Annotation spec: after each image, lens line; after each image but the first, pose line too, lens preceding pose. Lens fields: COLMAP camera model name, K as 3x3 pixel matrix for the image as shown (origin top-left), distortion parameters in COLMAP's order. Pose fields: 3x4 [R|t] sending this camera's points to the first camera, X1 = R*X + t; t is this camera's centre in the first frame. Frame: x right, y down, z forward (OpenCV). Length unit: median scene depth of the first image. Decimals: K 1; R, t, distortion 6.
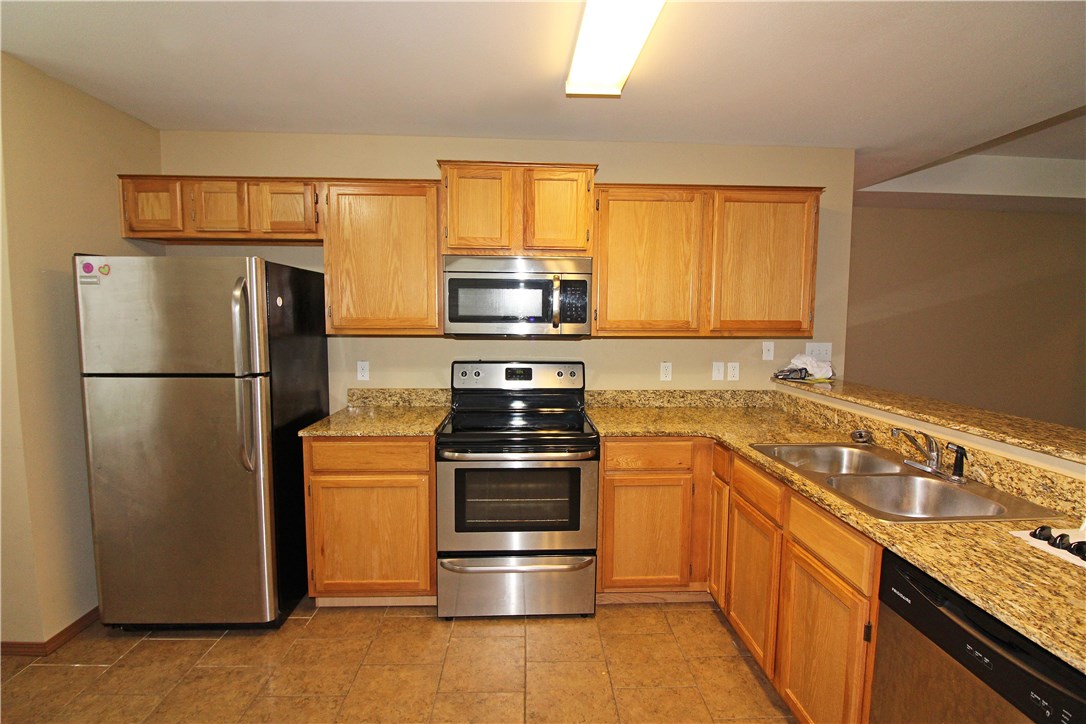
lens RADIAL K [[500.9, 0, 546.8], [0, 500.9, 357.2], [0, 0, 1]] dist [-0.004031, -0.010073]
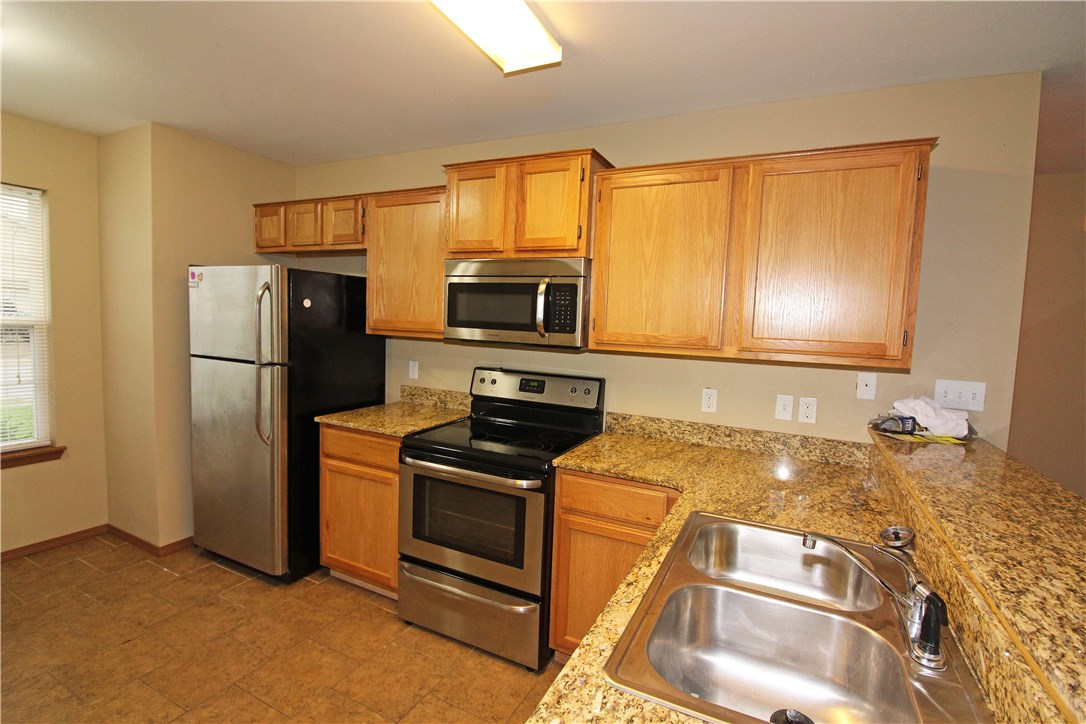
lens RADIAL K [[500.9, 0, 549.3], [0, 500.9, 357.5], [0, 0, 1]] dist [-0.004031, -0.010073]
pose [[0.876284, 0.065128, -0.477373, 0.474507], [-0.073167, 0.997318, 0.001756, -0.026312], [0.476207, 0.033390, 0.878699, 0.230959]]
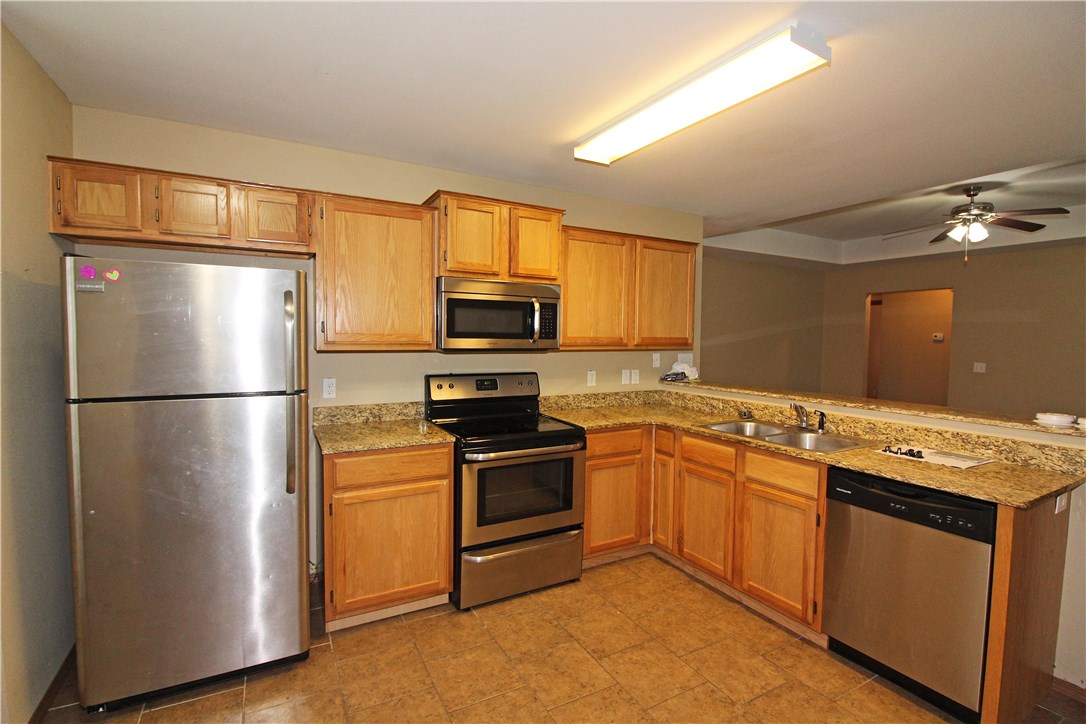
lens RADIAL K [[500.9, 0, 546.7], [0, 500.9, 359.3], [0, 0, 1]] dist [-0.004031, -0.010073]
pose [[0.895199, -0.017409, 0.445327, -0.500549], [0.031268, 0.999228, -0.023793, 0.008842], [-0.444569, 0.035224, 0.895052, -0.069759]]
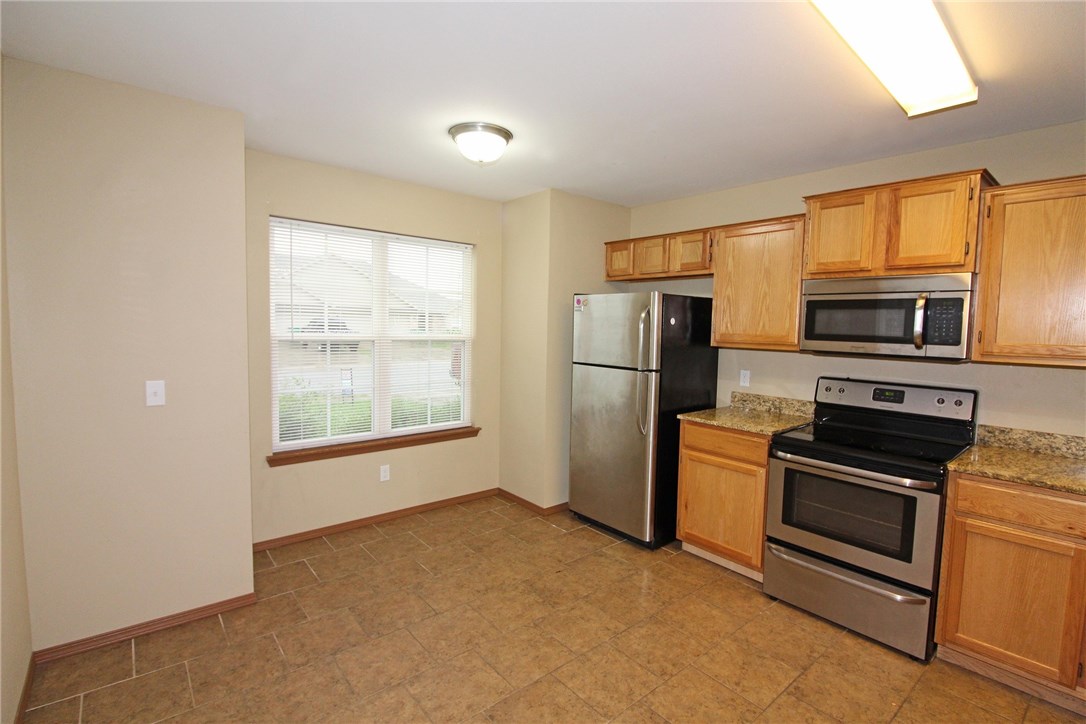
lens RADIAL K [[500.9, 0, 552.9], [0, 500.9, 357.9], [0, 0, 1]] dist [-0.004031, -0.010073]
pose [[0.614906, 0.059871, -0.786324, 0.347153], [-0.082404, 0.996533, 0.011437, 0.003727], [0.784283, 0.057763, 0.617708, -0.127209]]
